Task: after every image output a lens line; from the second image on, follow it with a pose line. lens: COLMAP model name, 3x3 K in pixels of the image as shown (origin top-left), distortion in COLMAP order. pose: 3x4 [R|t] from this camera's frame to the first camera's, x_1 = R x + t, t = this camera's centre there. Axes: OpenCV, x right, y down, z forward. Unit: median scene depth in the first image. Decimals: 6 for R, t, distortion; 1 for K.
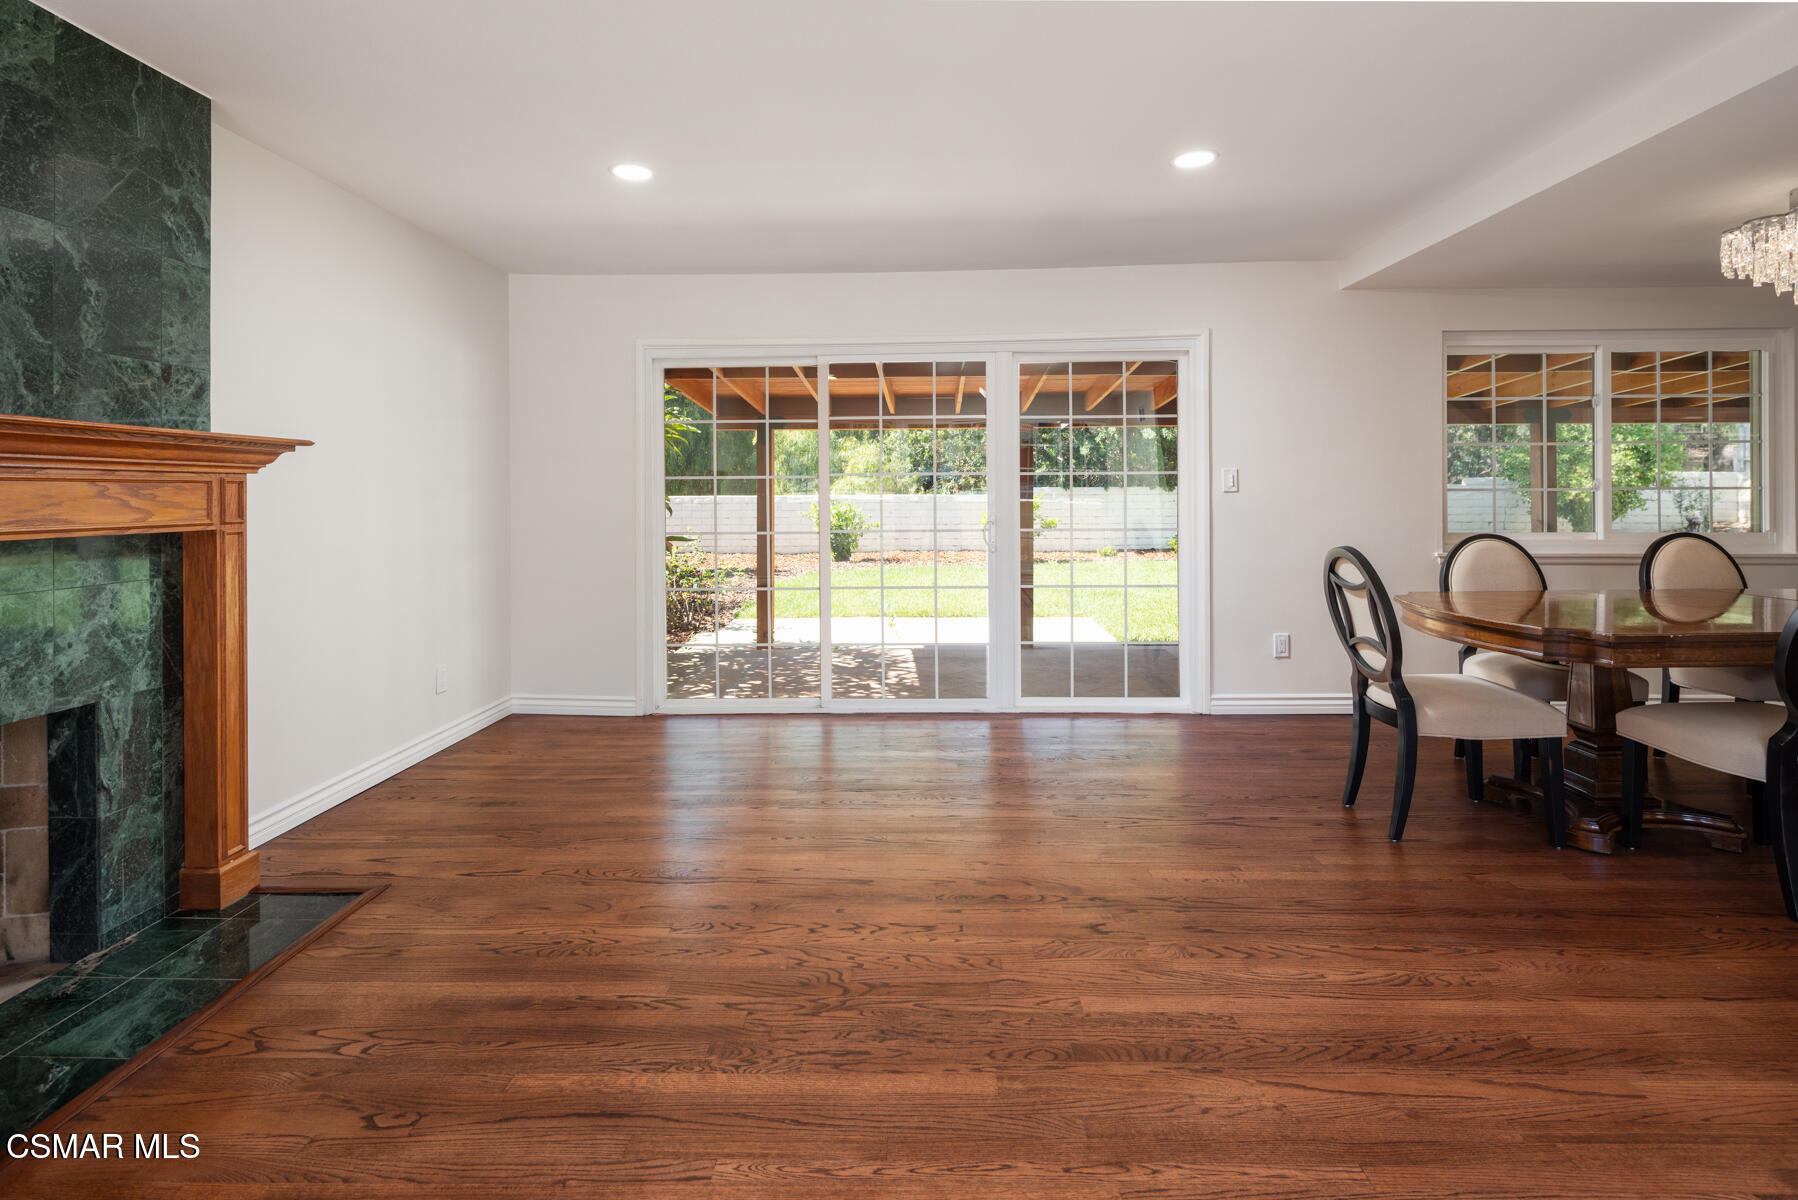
lens RADIAL K [[880.0, 0, 897.1], [0, 880.0, 492.1], [0, 0, 1]] dist [0.005102, -0.001033]
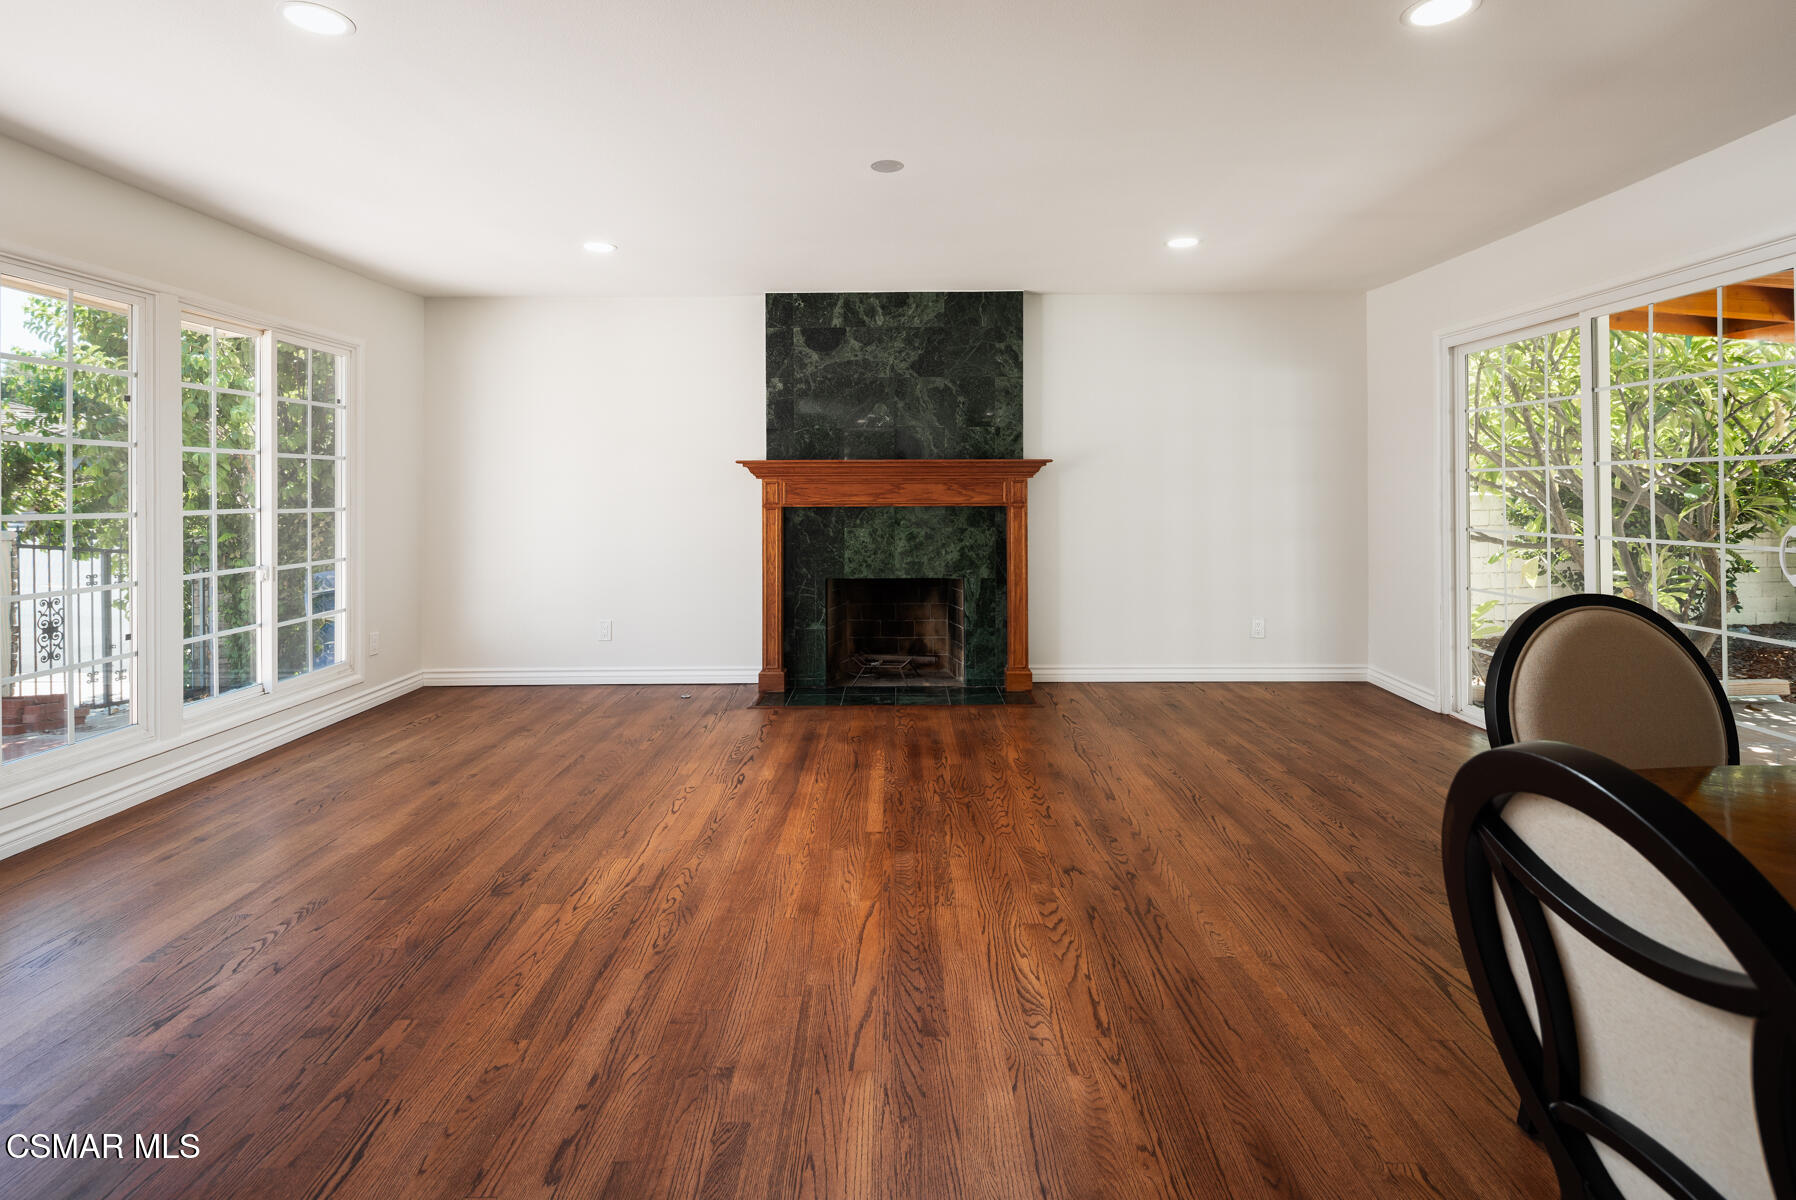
lens RADIAL K [[879.0, 0, 896.1], [0, 879.0, 492.3], [0, 0, 1]] dist [0.005102, -0.001033]
pose [[0.025740, 0.007019, -0.999644, 1.359572], [0.000523, 0.999975, 0.007035, -0.003727], [0.999669, -0.000704, 0.025736, 0.742022]]
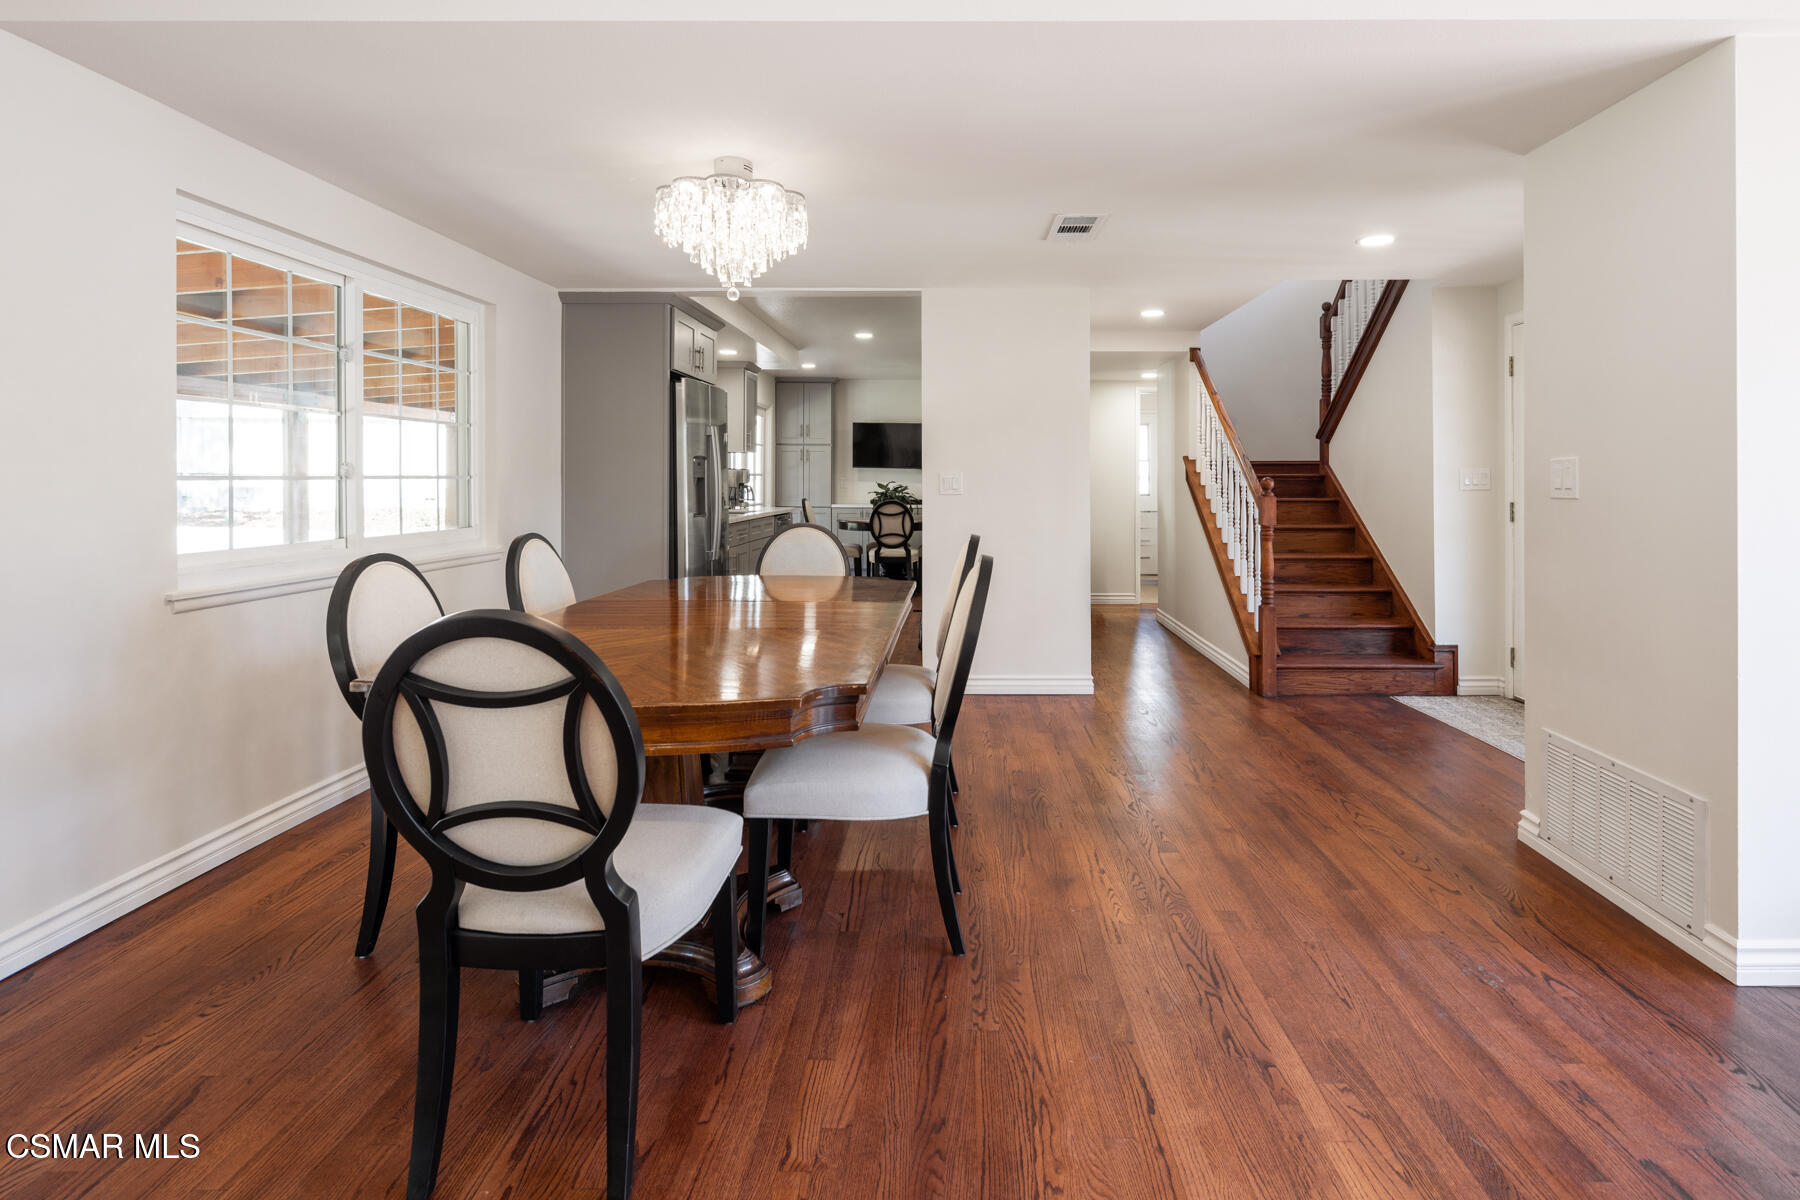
lens RADIAL K [[915.5, 0, 957.0], [0, 915.5, 481.4], [0, 0, 1]] dist [-0.001152, -0.000681]
pose [[-0.028078, 0.005118, 0.999593, 0.073799], [-0.002052, 0.999984, -0.005178, 0.004363], [-0.999604, -0.002196, -0.028067, 1.031262]]
